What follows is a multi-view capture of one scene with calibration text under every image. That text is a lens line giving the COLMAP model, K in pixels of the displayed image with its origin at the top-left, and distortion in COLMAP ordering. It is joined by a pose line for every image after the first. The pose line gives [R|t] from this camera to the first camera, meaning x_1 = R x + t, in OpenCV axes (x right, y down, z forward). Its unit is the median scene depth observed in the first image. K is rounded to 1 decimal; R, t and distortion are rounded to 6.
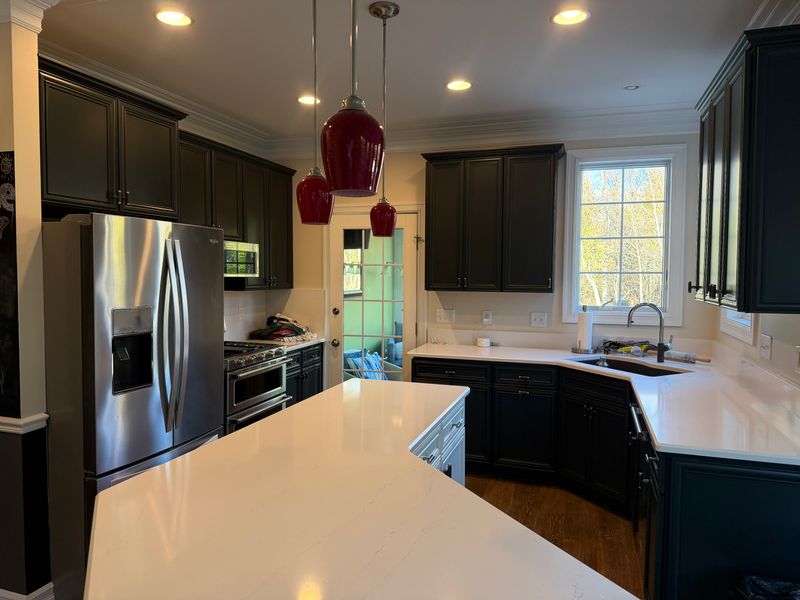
lens RADIAL K [[562.9, 0, 400.8], [0, 562.9, 298.8], [0, 0, 1]] dist [0.024077, -0.023668]
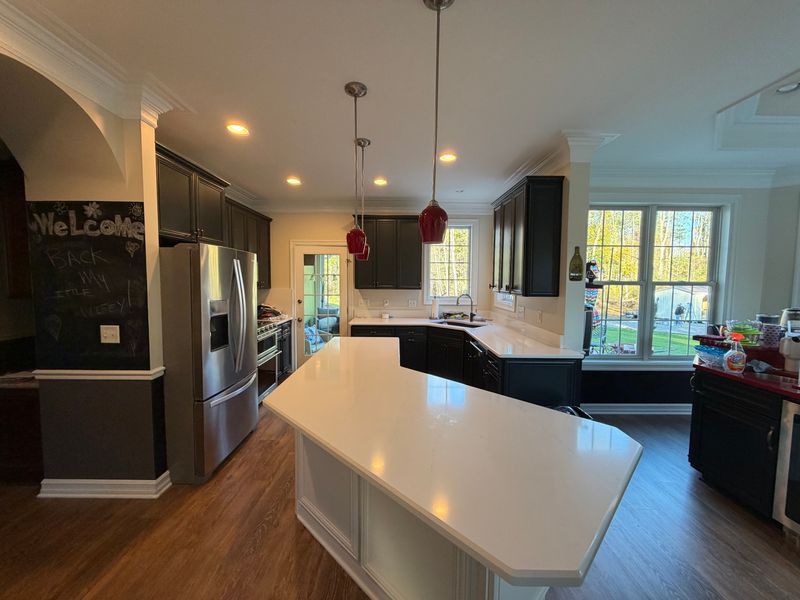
lens RADIAL K [[317.9, 0, 401.2], [0, 317.9, 297.6], [0, 0, 1]] dist [0.002162, 0.000232]
pose [[0.947232, -0.016943, 0.320100, -0.176159], [0.013836, 0.999833, 0.011976, 0.003458], [-0.320250, -0.006915, 0.947308, -0.046729]]
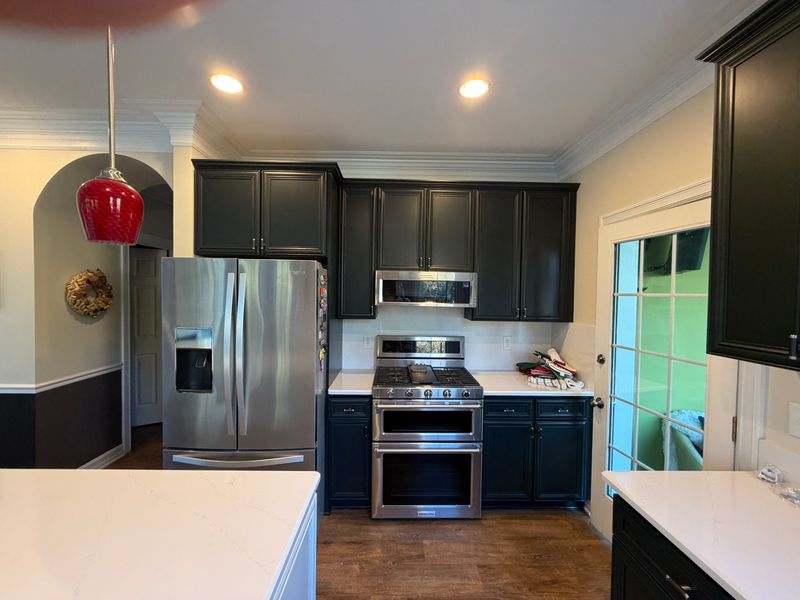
lens RADIAL K [[317.9, 0, 399.0], [0, 317.9, 297.4], [0, 0, 1]] dist [0.002162, 0.000232]
pose [[0.328620, 0.014334, -0.944354, 0.244411], [-0.059457, 0.998216, -0.005539, -0.052477], [0.942589, 0.057969, 0.328885, 0.813049]]
